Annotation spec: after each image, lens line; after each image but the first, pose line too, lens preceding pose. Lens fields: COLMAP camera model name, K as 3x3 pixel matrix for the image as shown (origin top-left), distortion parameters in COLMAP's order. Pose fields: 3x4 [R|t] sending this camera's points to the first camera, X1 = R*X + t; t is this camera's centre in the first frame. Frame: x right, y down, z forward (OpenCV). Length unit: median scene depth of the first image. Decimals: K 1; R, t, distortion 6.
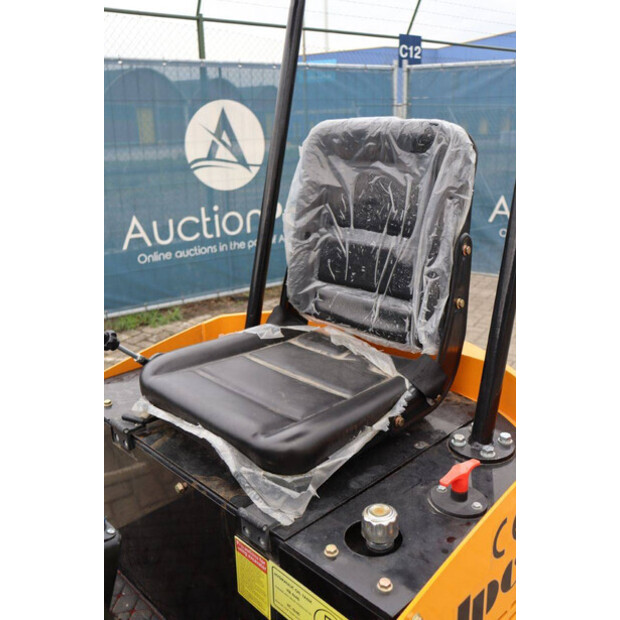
lens RADIAL K [[606.5, 0, 310.0], [0, 606.5, 310.0], [0, 0, 1]] dist [-0.064164, 0.002879]
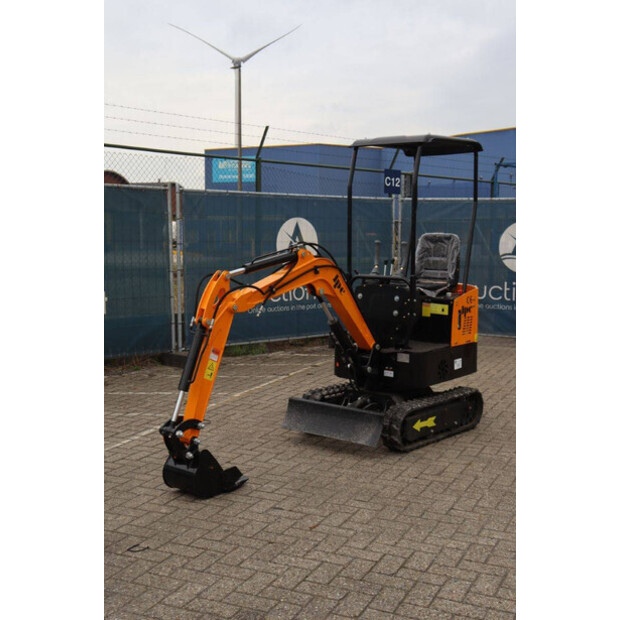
lens RADIAL K [[816.9, 0, 310.0], [0, 816.9, 310.0], [0, 0, 1]] dist [-0.018200, 0.317146]
pose [[0.992901, 0.016009, 0.117861, -0.370793], [0.008433, 0.978933, -0.204006, 0.355660], [-0.118644, 0.203552, 0.971849, -1.129424]]
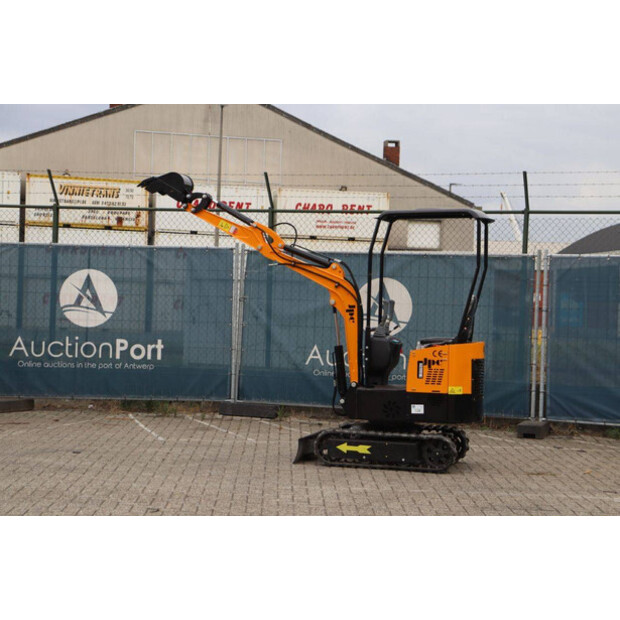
lens RADIAL K [[1442.2, 0, 310.0], [0, 1442.2, 310.0], [0, 0, 1]] dist [0.373394, 0.364803]
pose [[0.529654, 0.041034, -0.847221, 2.194889], [-0.284406, 0.949600, -0.131808, 0.405314], [0.799112, 0.310767, 0.514630, -1.424233]]
